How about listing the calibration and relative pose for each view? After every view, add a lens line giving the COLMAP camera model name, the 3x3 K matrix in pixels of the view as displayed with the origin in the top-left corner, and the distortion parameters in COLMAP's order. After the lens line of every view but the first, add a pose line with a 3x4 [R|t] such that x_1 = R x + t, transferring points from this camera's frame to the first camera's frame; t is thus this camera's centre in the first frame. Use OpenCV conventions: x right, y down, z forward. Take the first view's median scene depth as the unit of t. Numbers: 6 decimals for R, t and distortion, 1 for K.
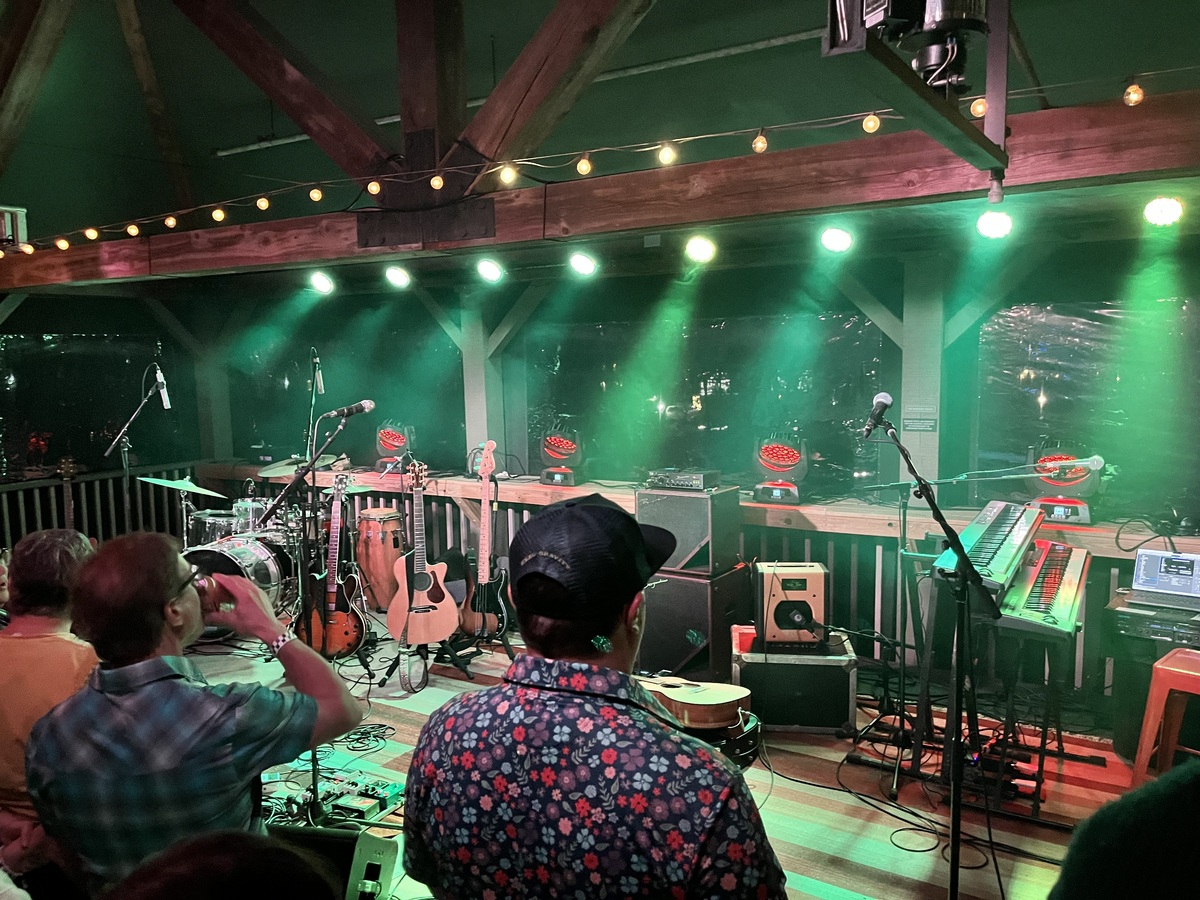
lens RADIAL K [[928.3, 0, 600.0], [0, 928.3, 450.0], [0, 0, 1]] dist [0.047118, -0.077413]
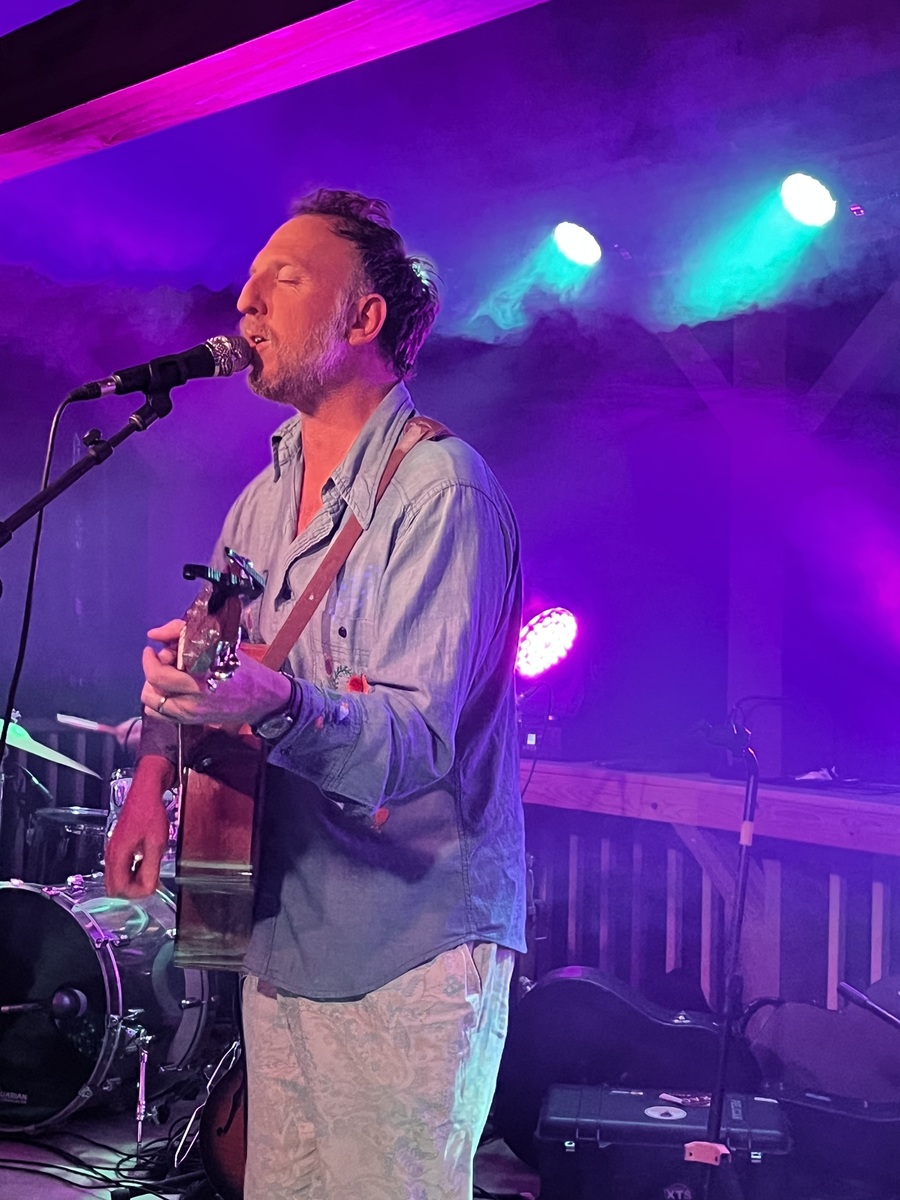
lens RADIAL K [[1963.3, 0, 450.0], [0, 1963.3, 600.0], [0, 0, 1]] dist [0.022305, -0.026729]
pose [[0.939483, 0.041252, -0.340103, 0.023531], [-0.079195, 0.991986, -0.098445, 0.061431], [0.333316, 0.119422, 0.935221, 0.319301]]
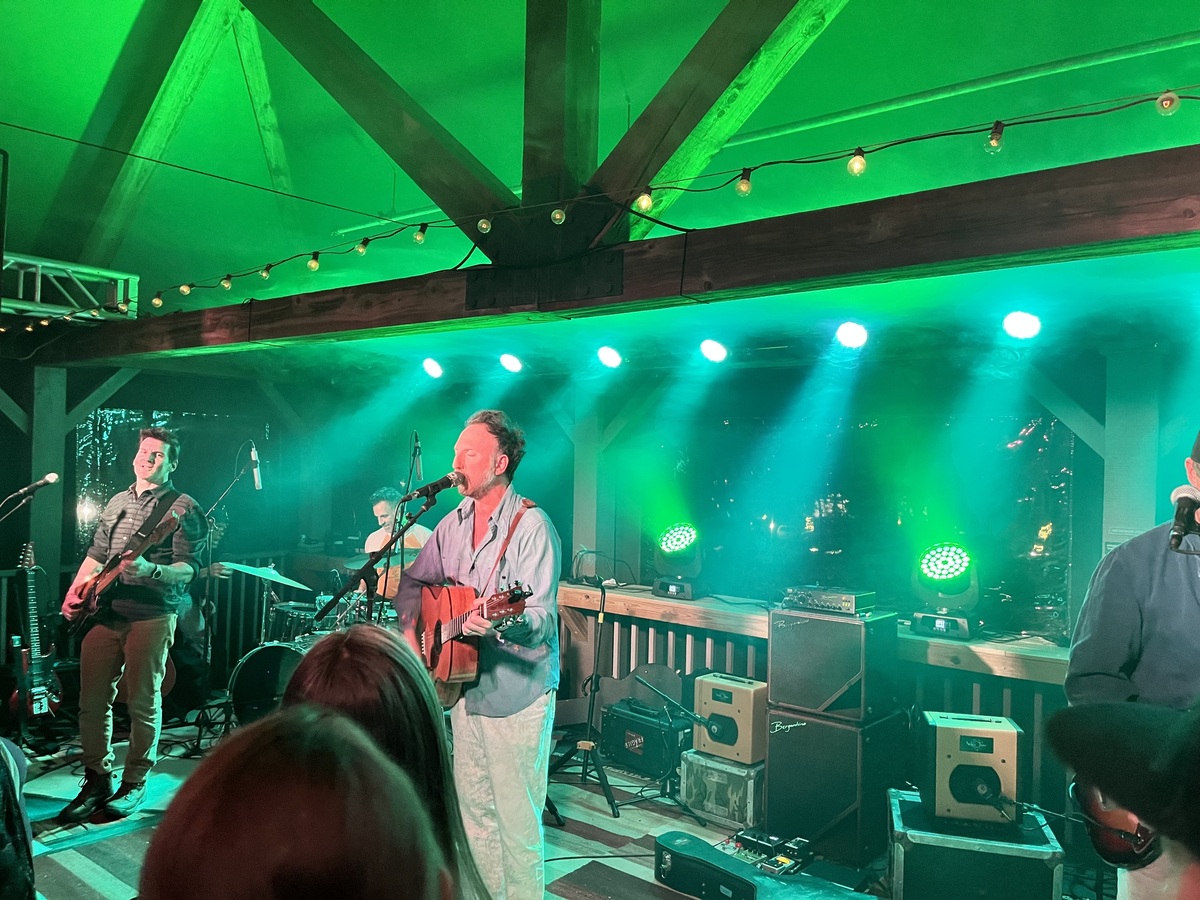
lens RADIAL K [[928.3, 0, 600.0], [0, 928.3, 450.0], [0, 0, 1]] dist [0.047118, -0.077413]
pose [[0.992111, 0.043736, -0.117485, -0.021099], [-0.057780, 0.991221, -0.118924, 0.009642], [0.111252, 0.124774, 0.985928, 0.140758]]
